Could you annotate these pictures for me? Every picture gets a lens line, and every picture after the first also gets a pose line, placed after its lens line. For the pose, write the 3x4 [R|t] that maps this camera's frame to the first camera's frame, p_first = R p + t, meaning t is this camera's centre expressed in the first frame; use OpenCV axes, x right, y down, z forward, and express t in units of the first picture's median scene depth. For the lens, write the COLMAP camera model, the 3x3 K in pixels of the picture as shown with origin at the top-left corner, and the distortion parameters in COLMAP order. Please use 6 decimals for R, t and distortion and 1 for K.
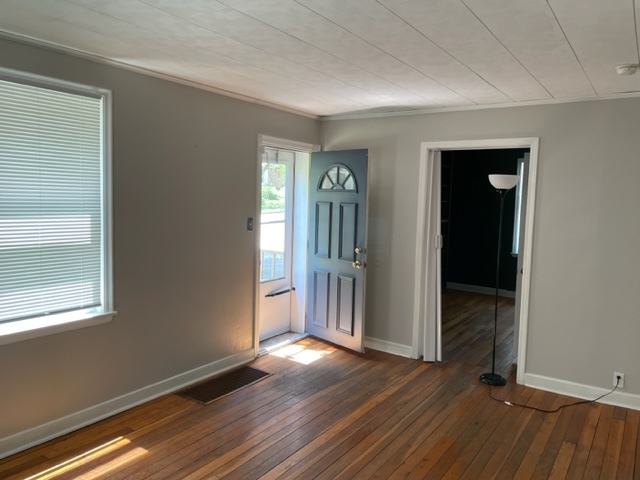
lens RADIAL K [[484.3, 0, 324.2], [0, 484.3, 237.7], [0, 0, 1]] dist [0.099073, -0.138060]
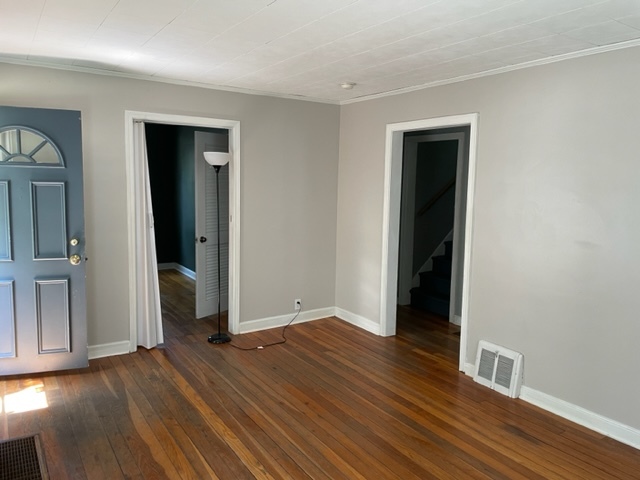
lens RADIAL K [[484.3, 0, 324.2], [0, 484.3, 237.7], [0, 0, 1]] dist [0.099073, -0.138060]
pose [[0.383829, -0.132966, 0.913781, -0.567257], [0.074037, 0.990824, 0.113077, -0.045515], [-0.920431, 0.024252, 0.390151, 0.365435]]
